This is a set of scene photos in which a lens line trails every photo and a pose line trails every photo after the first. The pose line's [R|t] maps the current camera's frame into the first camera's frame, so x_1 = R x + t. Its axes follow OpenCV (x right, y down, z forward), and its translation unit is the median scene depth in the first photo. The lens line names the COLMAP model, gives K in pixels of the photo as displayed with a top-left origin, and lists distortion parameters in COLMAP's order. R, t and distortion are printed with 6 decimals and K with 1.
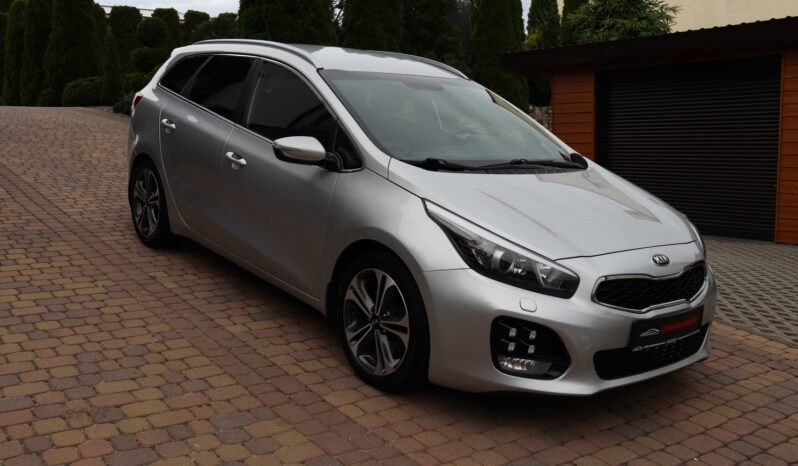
lens RADIAL K [[788.8, 0, 399.0], [0, 788.8, 233.0], [0, 0, 1]] dist [-0.111143, 0.149811]
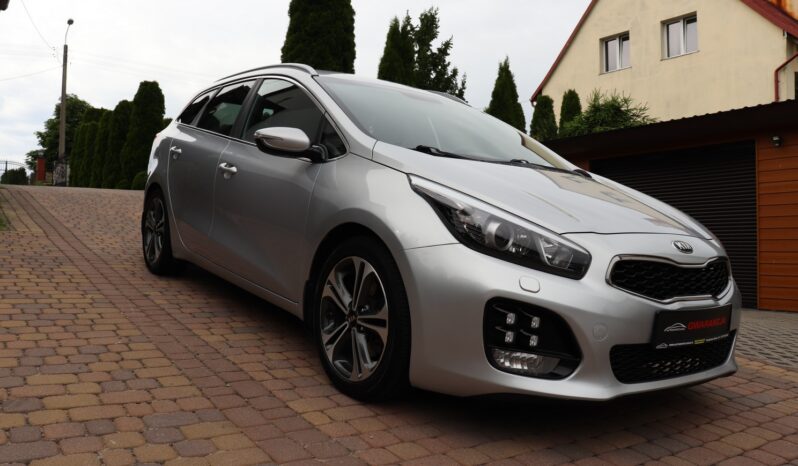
lens RADIAL K [[658.4, 0, 396.8], [0, 658.4, 232.0], [0, 0, 1]] dist [-0.176632, 0.158349]
pose [[0.999029, 0.014596, -0.041564, 0.048307], [-0.020295, 0.989918, -0.140180, 0.121393], [0.039099, 0.140888, 0.989253, 0.283126]]
